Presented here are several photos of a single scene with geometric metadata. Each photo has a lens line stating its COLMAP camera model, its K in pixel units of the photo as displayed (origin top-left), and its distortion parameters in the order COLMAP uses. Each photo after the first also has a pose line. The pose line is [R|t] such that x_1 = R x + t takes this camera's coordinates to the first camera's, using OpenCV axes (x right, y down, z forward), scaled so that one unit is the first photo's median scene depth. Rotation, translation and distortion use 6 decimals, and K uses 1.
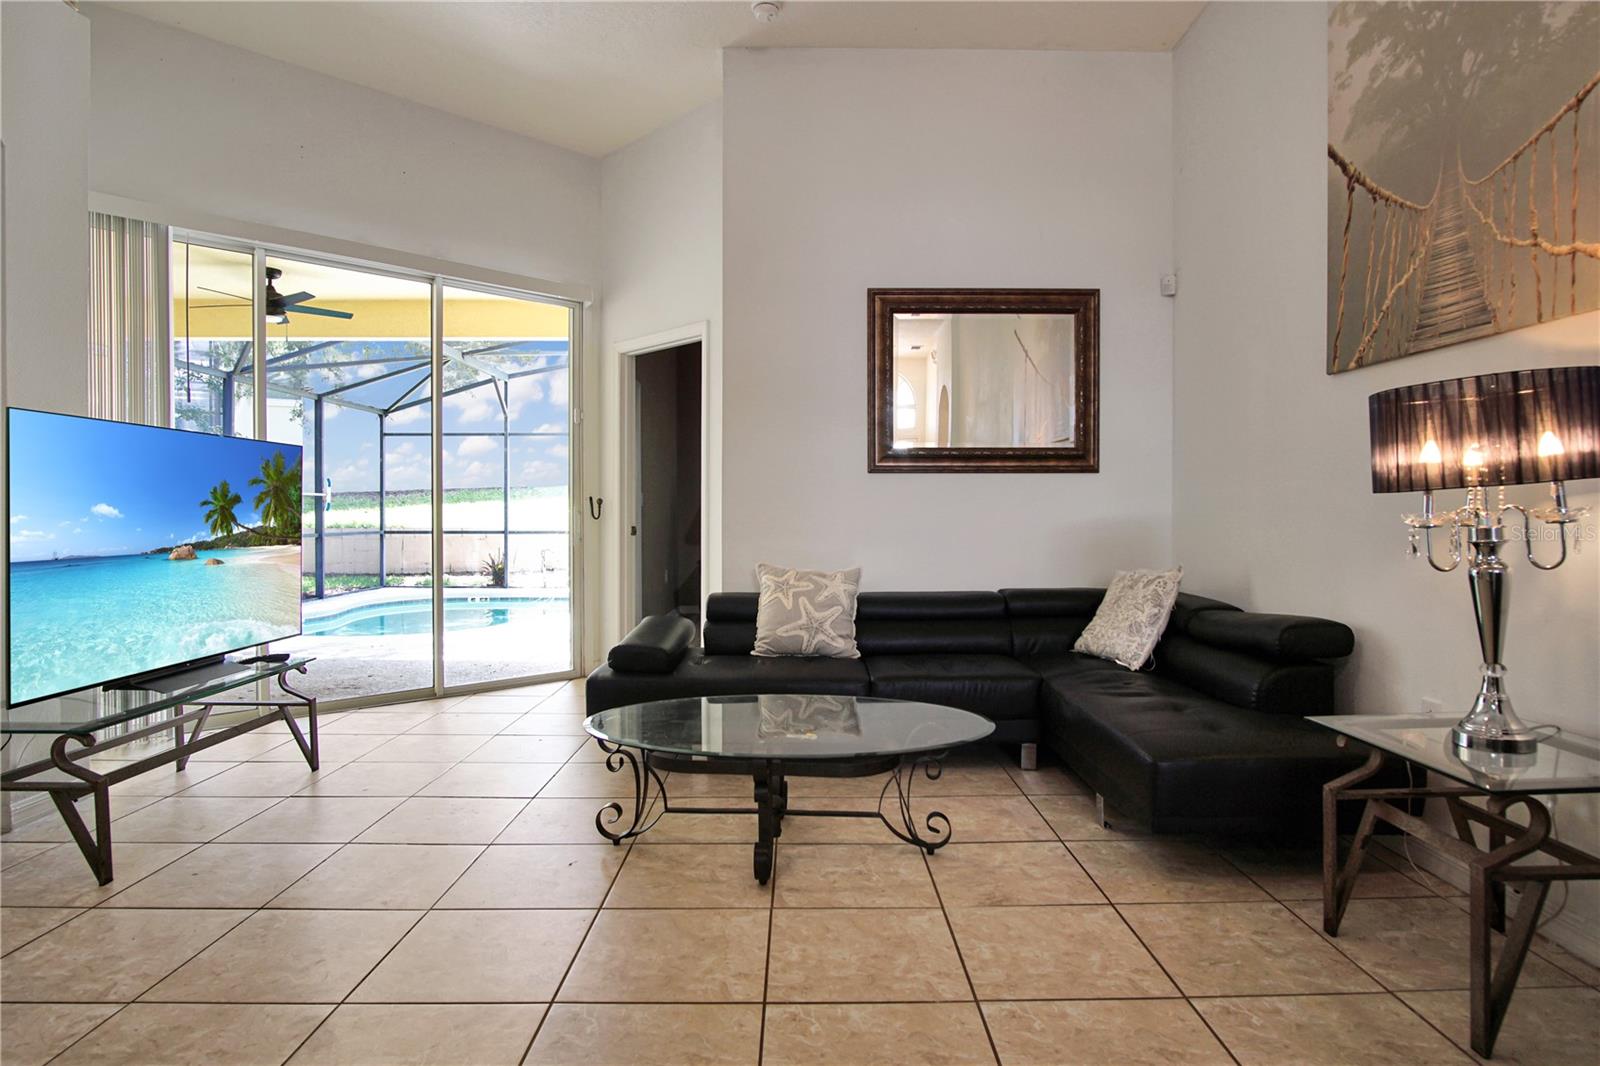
lens RADIAL K [[857.4, 0, 789.6], [0, 857.4, 523.8], [0, 0, 1]] dist [-0.025789, 0.001734]
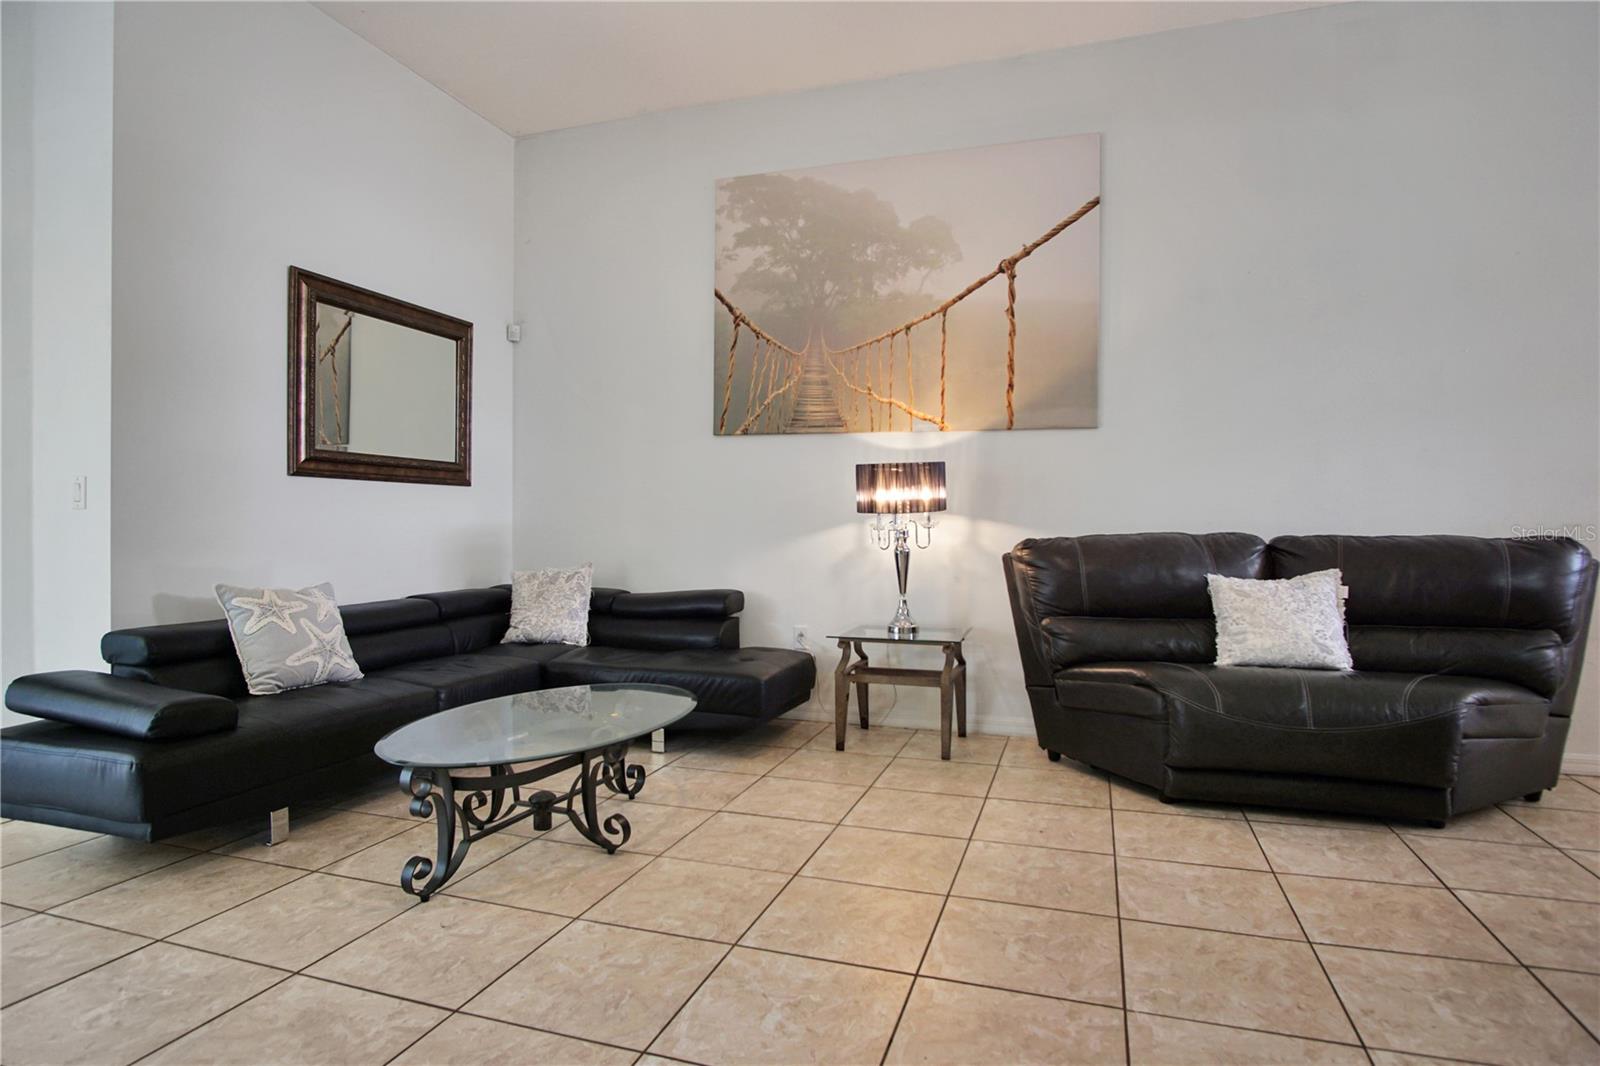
lens RADIAL K [[857.4, 0, 799.6], [0, 857.4, 530.3], [0, 0, 1]] dist [-0.025789, 0.001734]
pose [[0.337932, -0.005079, 0.941157, -0.890978], [0.007508, 0.999968, 0.002701, -0.002535], [-0.941141, 0.006153, 0.337959, 0.345730]]
